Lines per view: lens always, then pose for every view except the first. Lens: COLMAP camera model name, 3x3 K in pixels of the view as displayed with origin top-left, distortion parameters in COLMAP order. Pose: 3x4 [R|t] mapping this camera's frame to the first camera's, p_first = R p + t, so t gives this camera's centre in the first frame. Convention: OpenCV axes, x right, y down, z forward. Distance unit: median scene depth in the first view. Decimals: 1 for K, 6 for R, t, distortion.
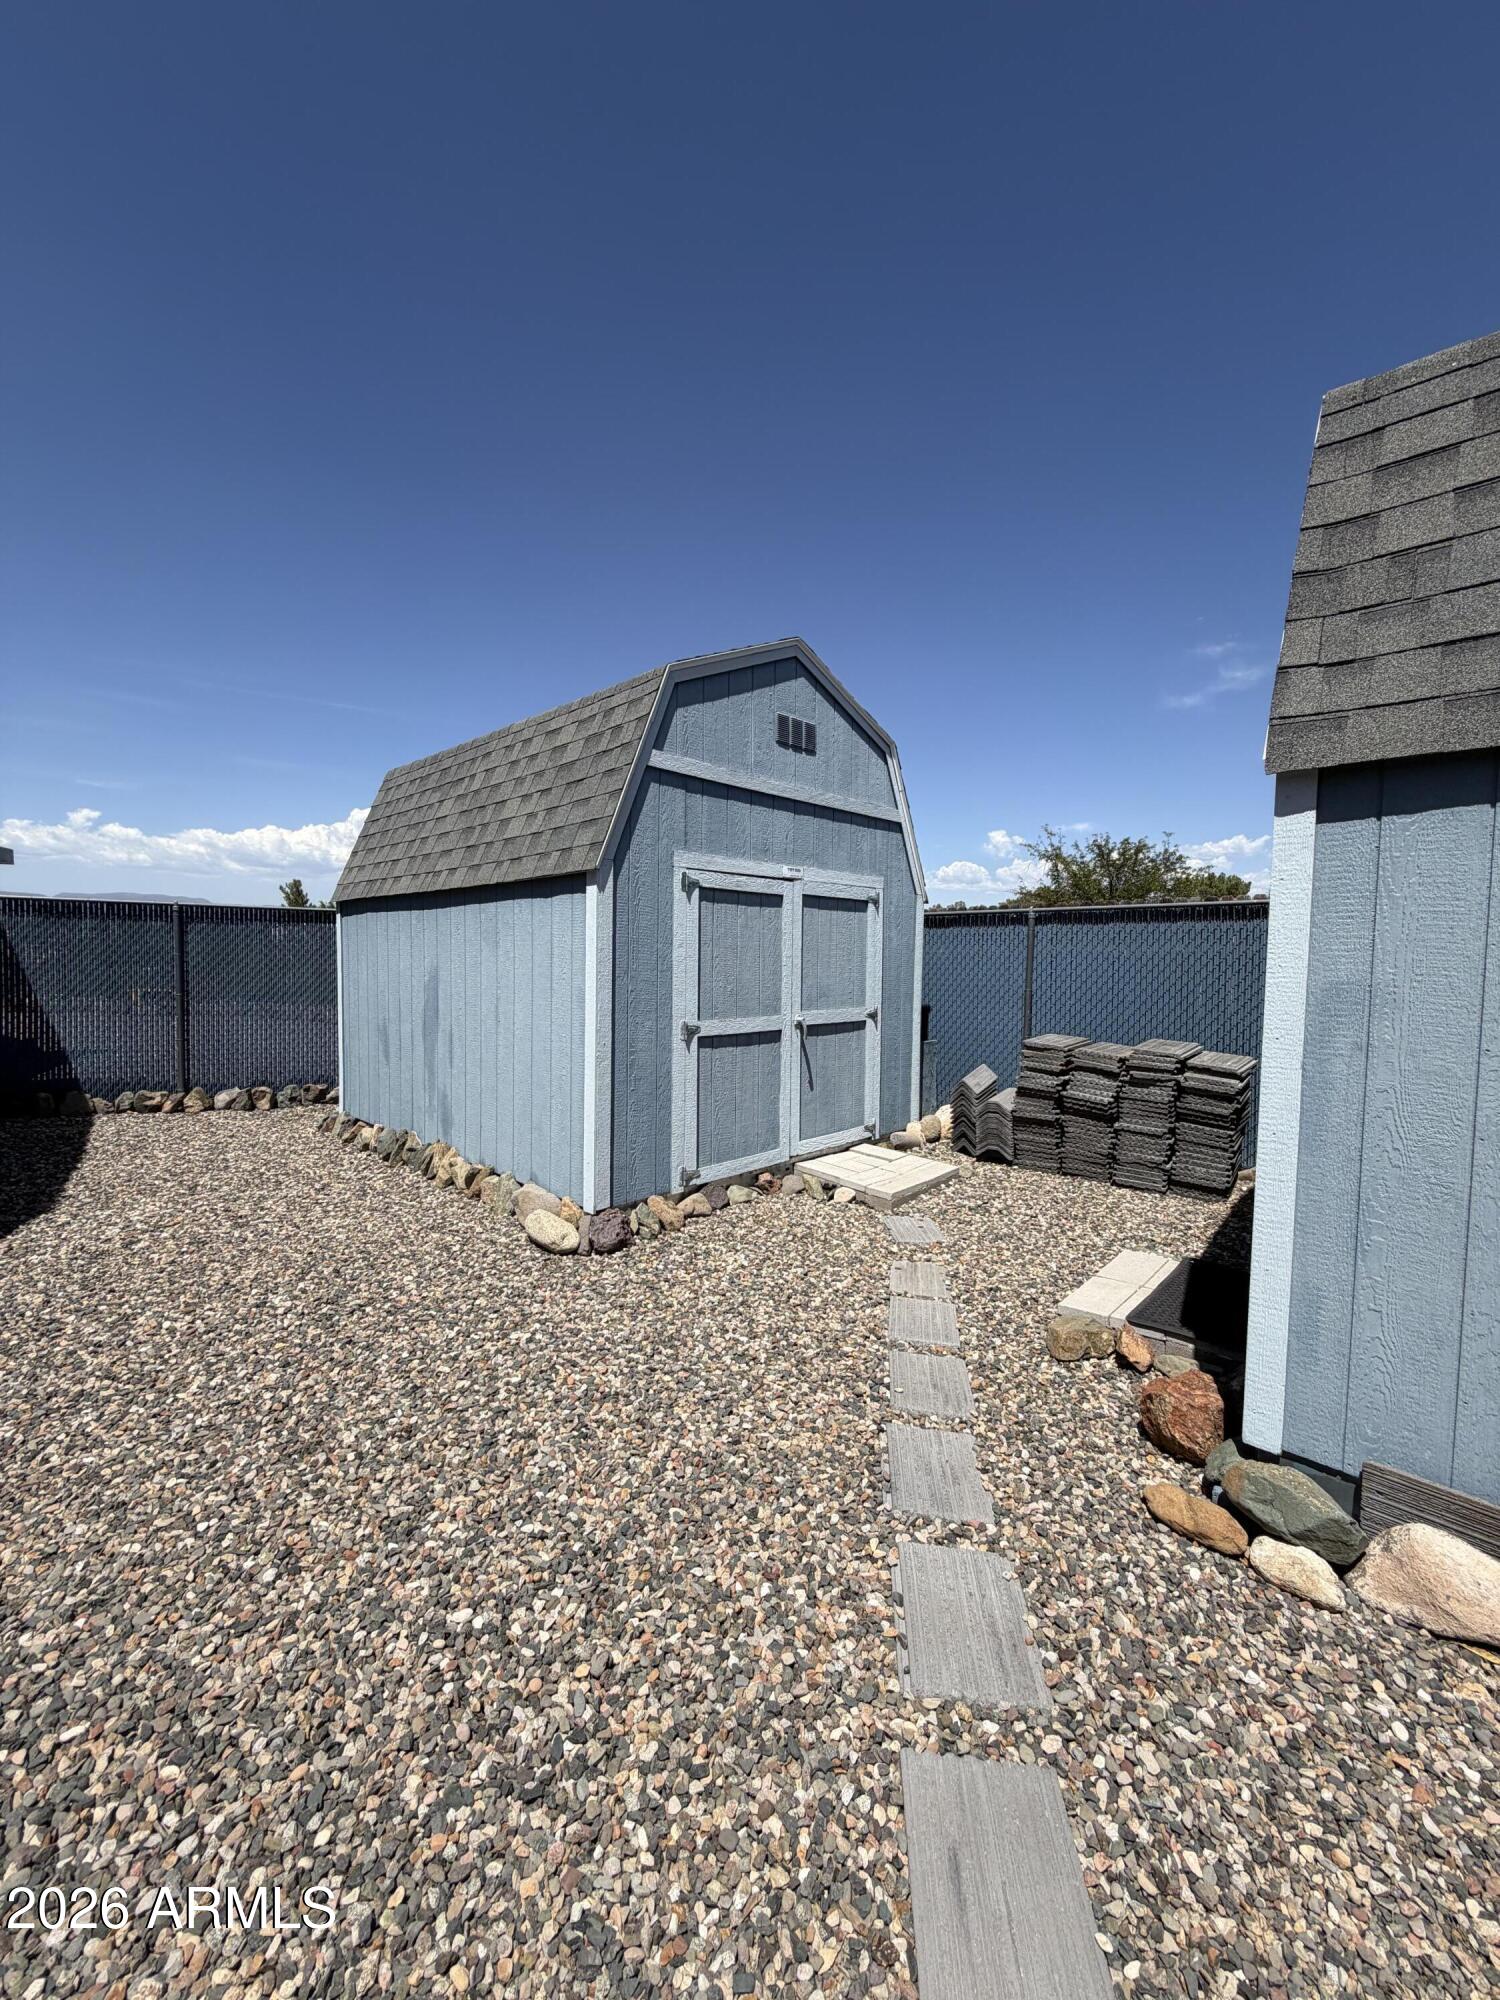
lens RADIAL K [[799.7, 0, 750.6], [0, 799.7, 994.0], [0, 0, 1]] dist [-0.001722, 0.000005]
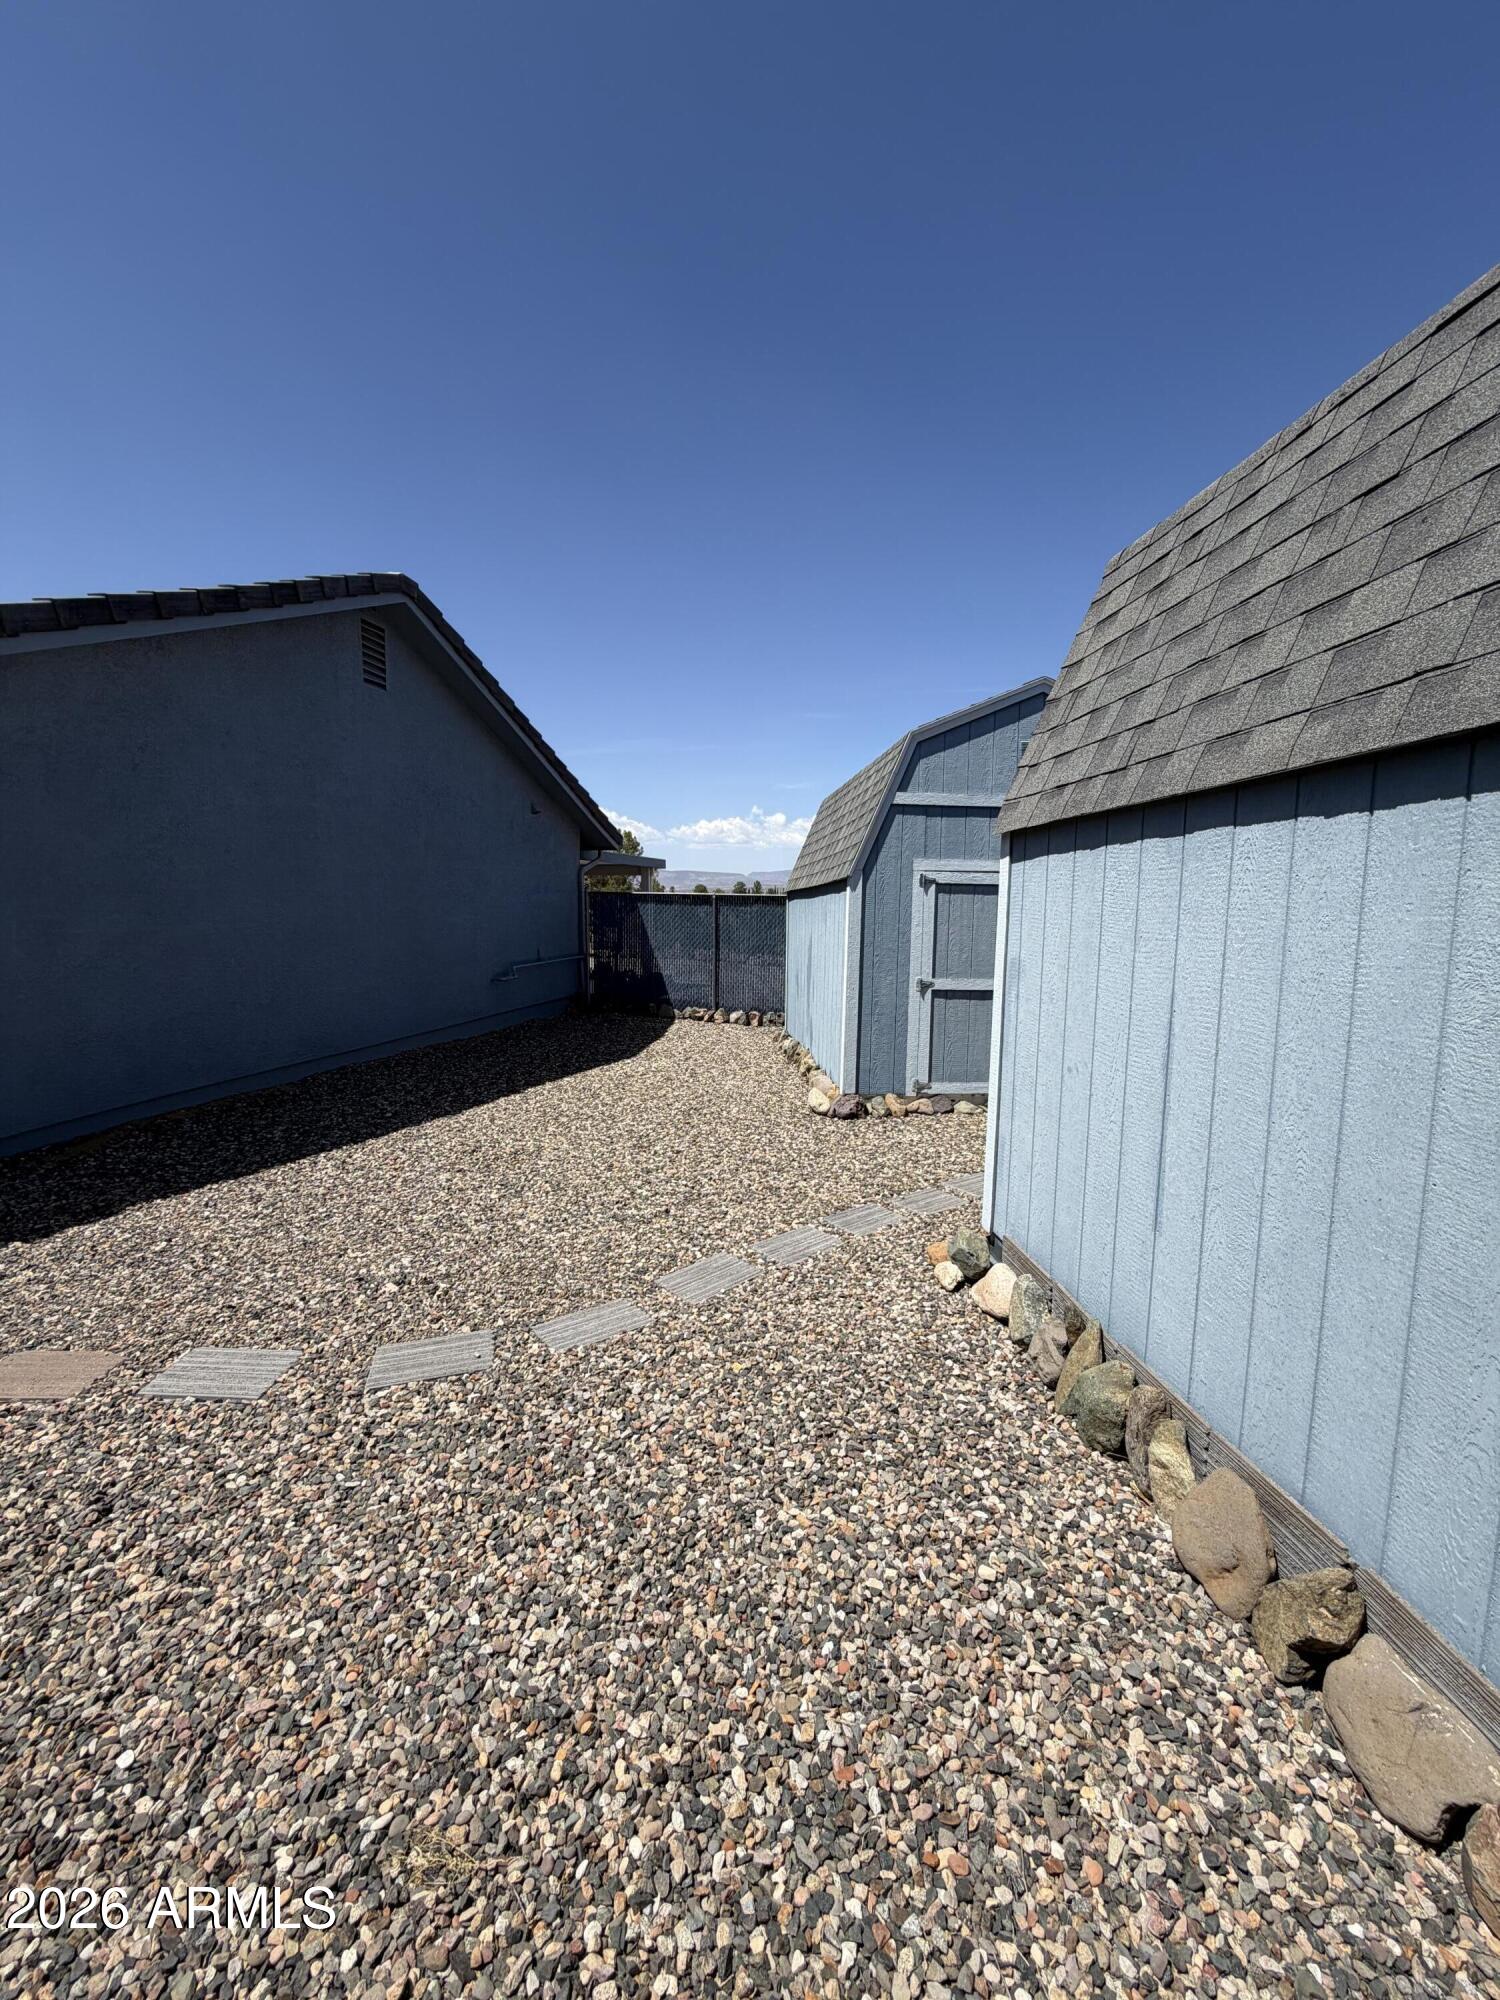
lens RADIAL K [[799.7, 0, 748.4], [0, 799.7, 1003.9], [0, 0, 1]] dist [-0.001722, 0.000005]
pose [[0.754591, 0.073249, -0.652095, 0.633367], [-0.038055, 0.996963, 0.067951, -0.005545], [0.655092, -0.026460, 0.755086, -0.291748]]
